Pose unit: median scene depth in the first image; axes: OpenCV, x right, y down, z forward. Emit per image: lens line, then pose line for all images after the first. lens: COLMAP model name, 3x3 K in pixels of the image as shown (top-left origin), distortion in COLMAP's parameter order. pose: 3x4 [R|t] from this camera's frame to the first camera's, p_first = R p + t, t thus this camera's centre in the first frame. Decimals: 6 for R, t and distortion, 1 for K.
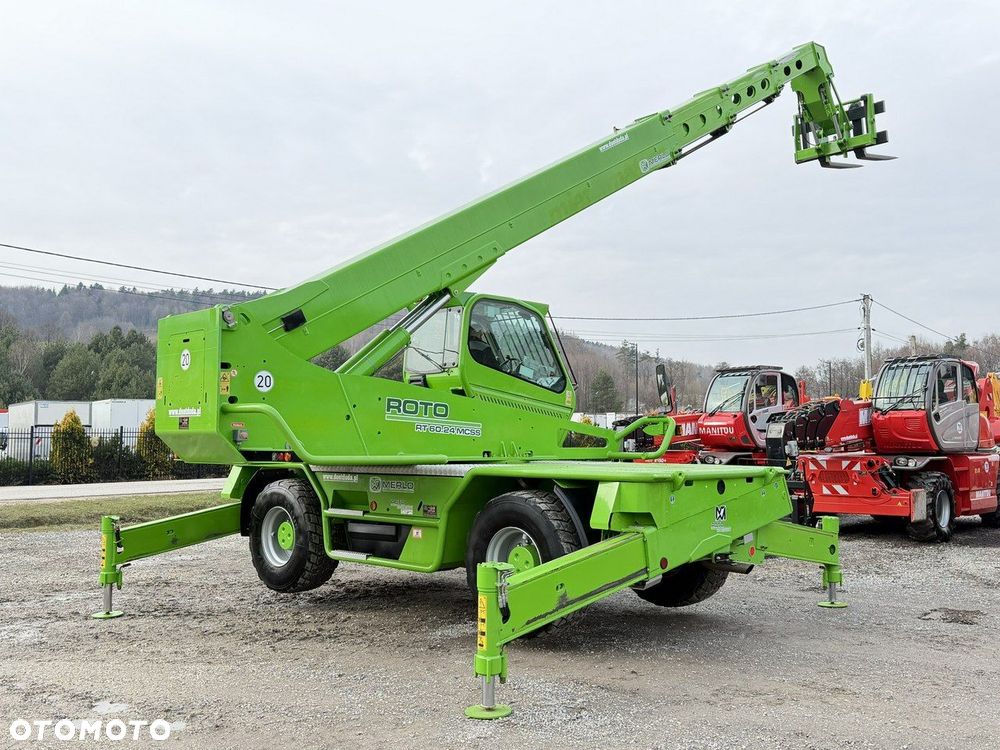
lens RADIAL K [[918.1, 0, 500.0], [0, 918.1, 375.0], [0, 0, 1]] dist [0.145062, -0.251951]
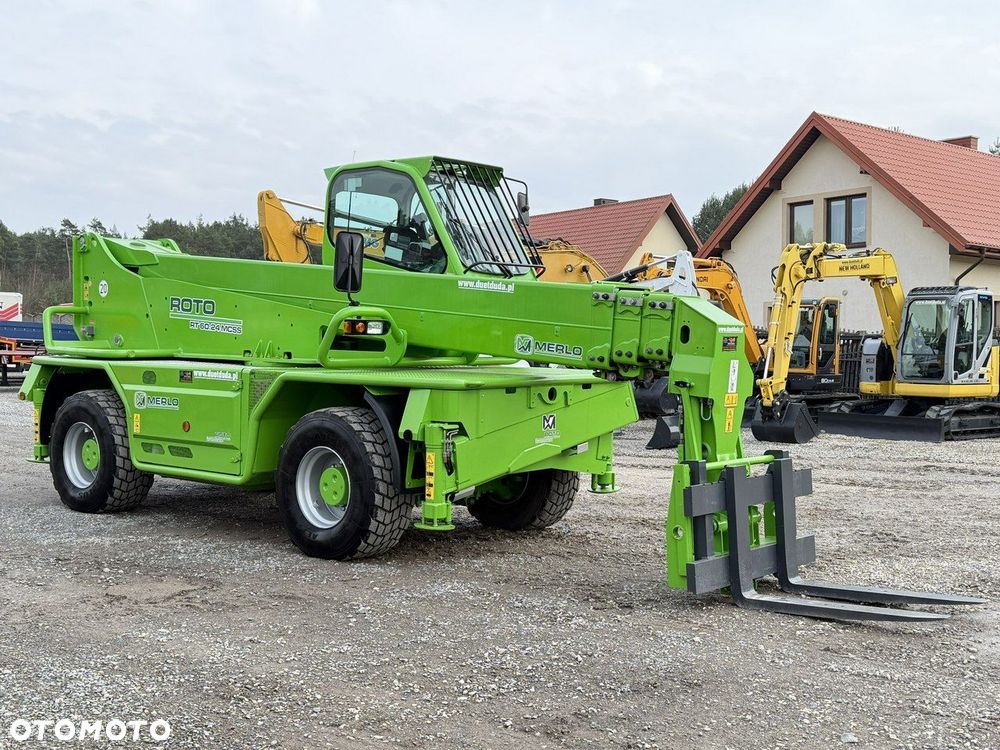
lens RADIAL K [[1126.7, 0, 485.4], [0, 1126.7, 359.2], [0, 0, 1]] dist [0.190424, -0.402330]
pose [[0.087023, 0.018080, -0.996042, 1.027378], [0.047930, 0.998601, 0.022314, 0.070773], [0.995053, -0.049682, 0.086035, 1.038364]]
